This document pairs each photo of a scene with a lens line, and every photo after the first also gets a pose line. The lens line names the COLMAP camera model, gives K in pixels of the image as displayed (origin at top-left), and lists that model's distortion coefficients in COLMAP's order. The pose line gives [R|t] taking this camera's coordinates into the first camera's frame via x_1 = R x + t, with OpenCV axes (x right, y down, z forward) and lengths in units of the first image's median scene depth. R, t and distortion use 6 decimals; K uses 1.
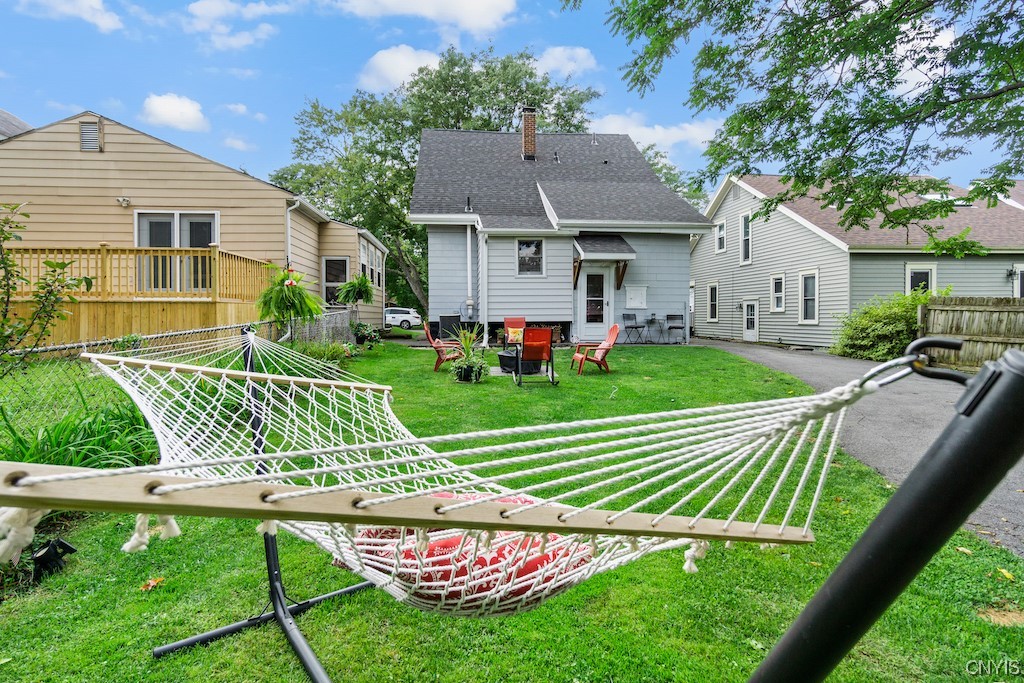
lens RADIAL K [[552.2, 0, 513.6], [0, 552.2, 291.7], [0, 0, 1]] dist [-0.000192, 0.000438]
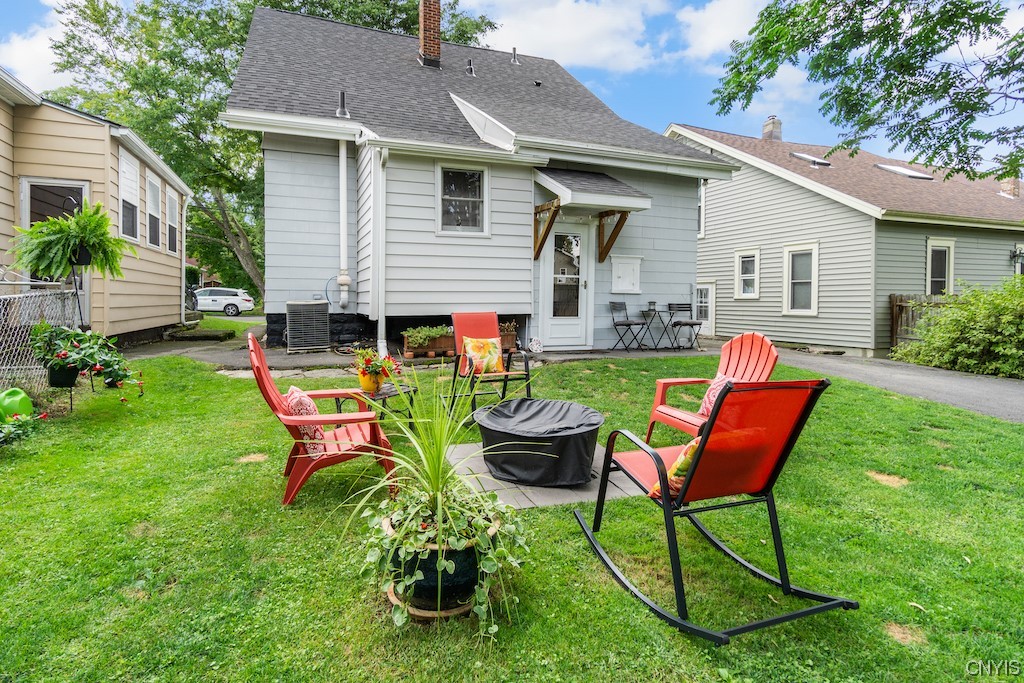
lens RADIAL K [[552.2, 0, 513.6], [0, 552.2, 291.7], [0, 0, 1]] dist [-0.000192, 0.000438]
pose [[0.963333, 0.009534, 0.268141, -0.063266], [-0.018234, 0.999384, 0.029976, 0.011601], [-0.267690, -0.033766, 0.962913, 0.407775]]
